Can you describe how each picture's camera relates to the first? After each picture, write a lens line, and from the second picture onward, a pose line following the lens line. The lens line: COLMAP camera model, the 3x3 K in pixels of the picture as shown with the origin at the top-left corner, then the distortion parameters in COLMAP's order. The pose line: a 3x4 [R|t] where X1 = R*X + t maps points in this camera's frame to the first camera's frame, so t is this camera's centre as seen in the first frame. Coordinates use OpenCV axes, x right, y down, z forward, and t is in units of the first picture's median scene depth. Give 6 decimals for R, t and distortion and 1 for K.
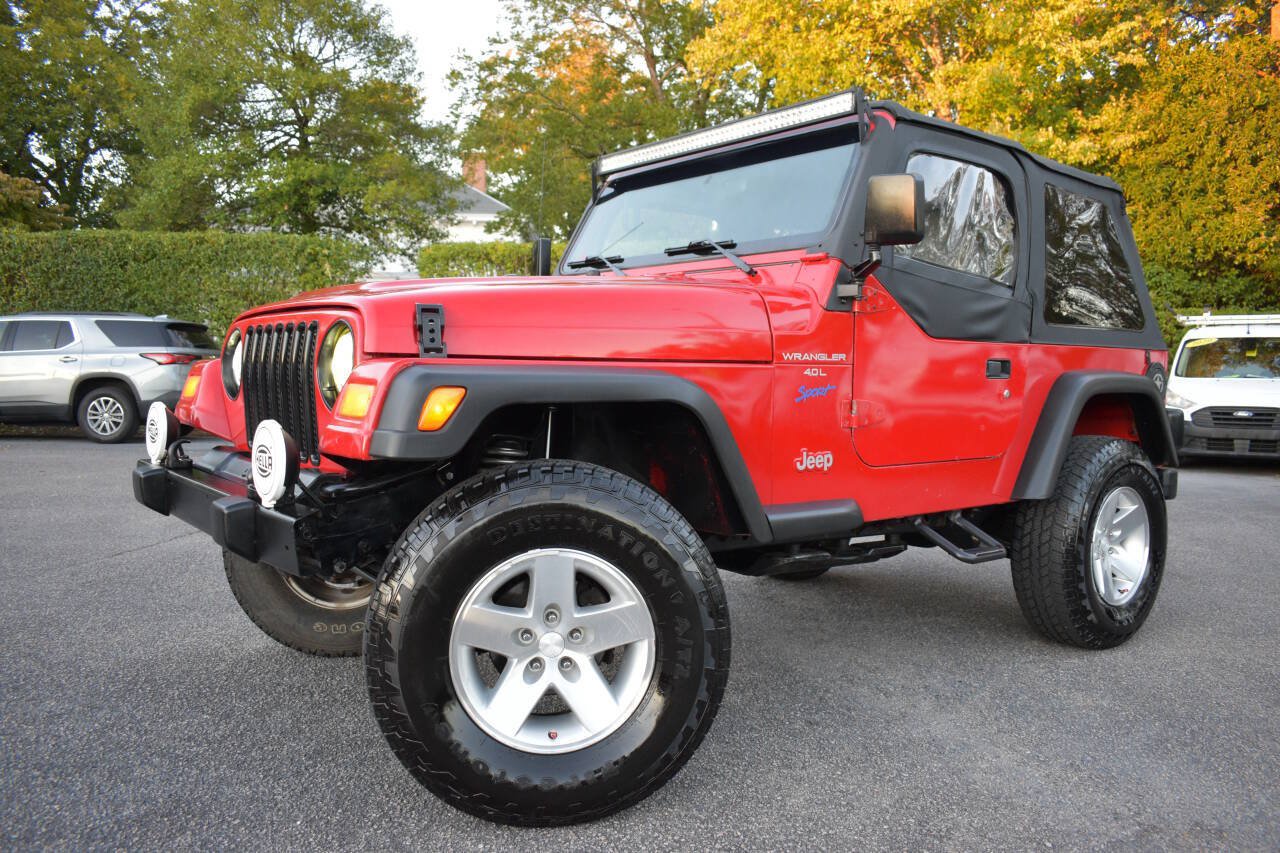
lens RADIAL K [[980.0, 0, 637.9], [0, 980.0, 430.4], [0, 0, 1]] dist [-0.022300, 0.010613]
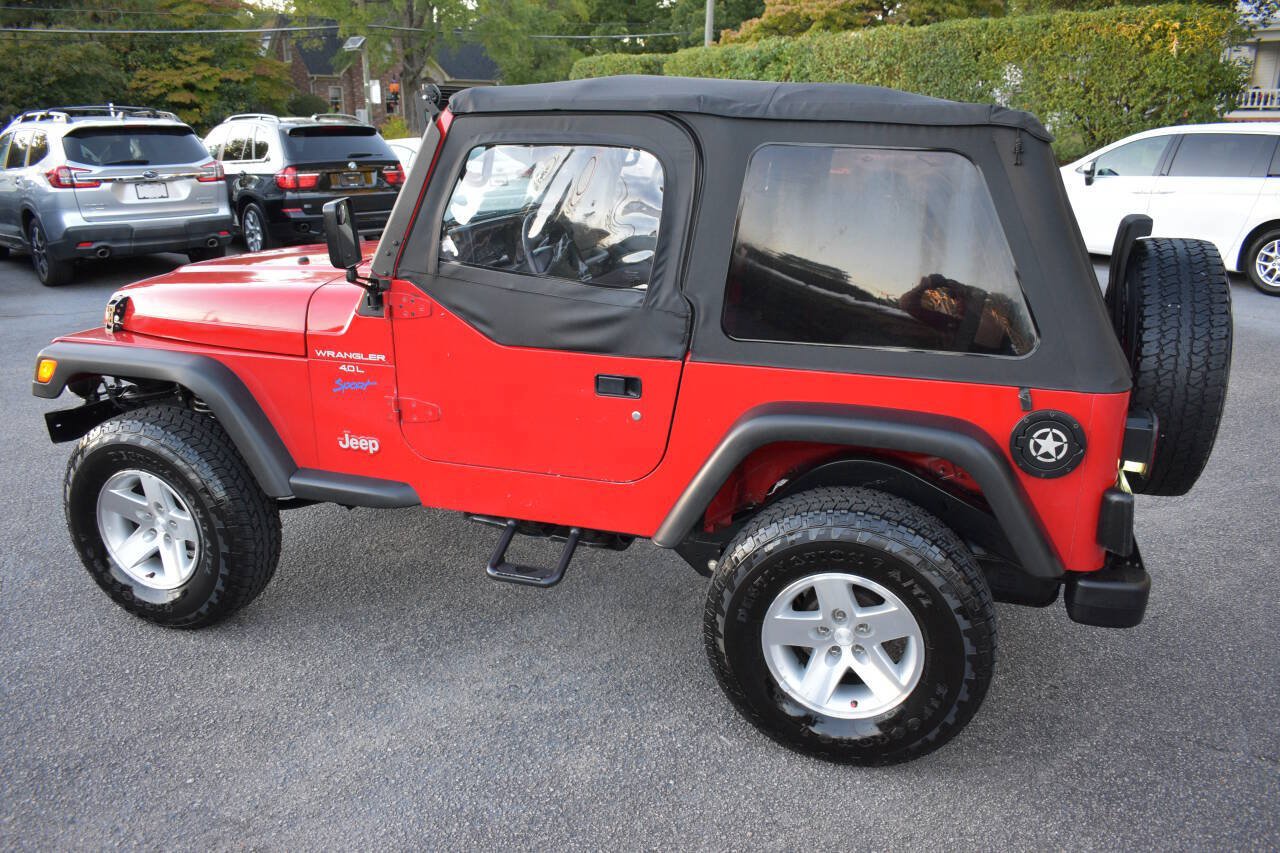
lens RADIAL K [[980.0, 0, 637.9], [0, 980.0, 430.4], [0, 0, 1]] dist [-0.022300, 0.010613]
pose [[0.544033, 0.247586, -0.801704, 0.951775], [-0.043114, 0.962461, 0.267974, -0.227998], [0.837955, -0.111222, 0.534285, 0.487920]]
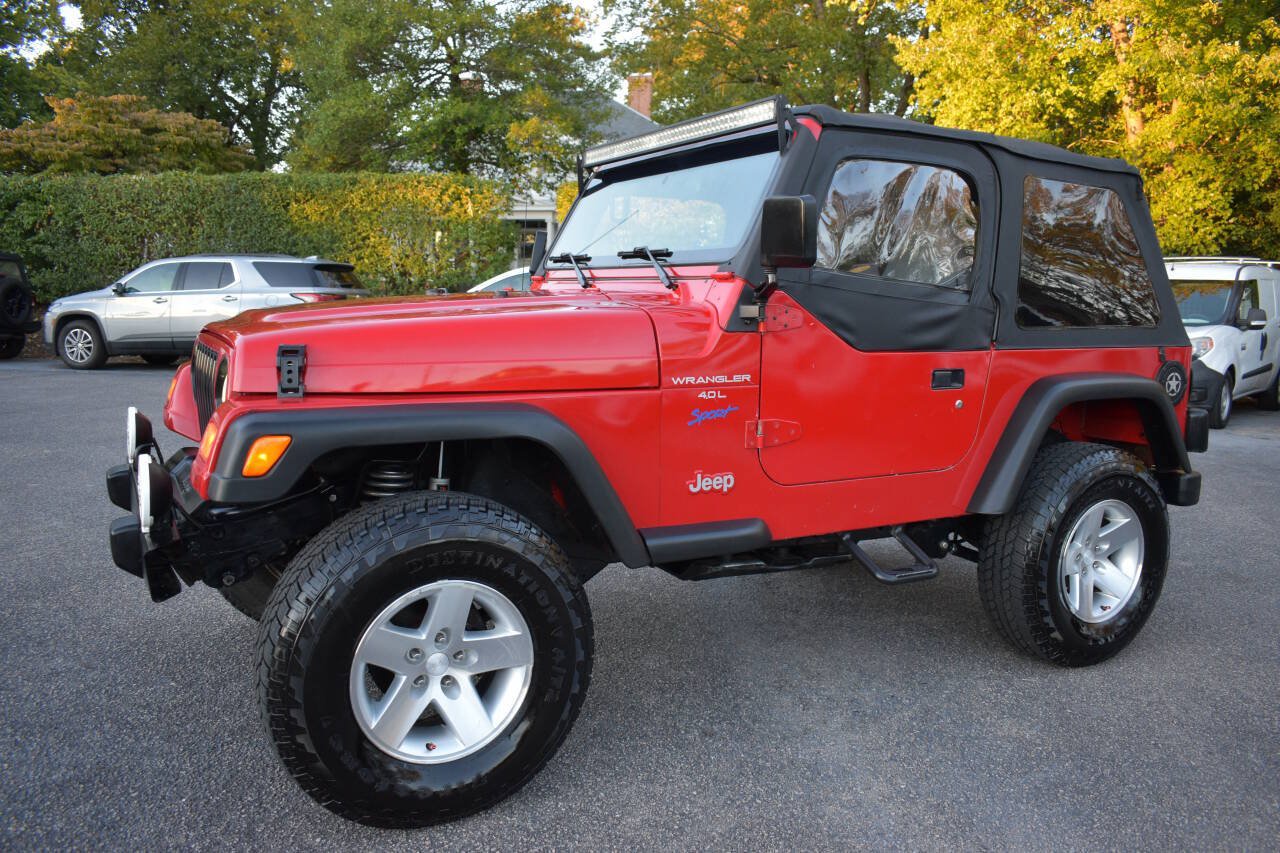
lens RADIAL K [[980.0, 0, 637.9], [0, 980.0, 430.4], [0, 0, 1]] dist [-0.022300, 0.010613]
pose [[0.984338, 0.029997, -0.173719, 0.206903], [-0.016338, 0.996699, 0.079527, -0.074660], [0.175532, -0.075444, 0.981579, 0.001272]]
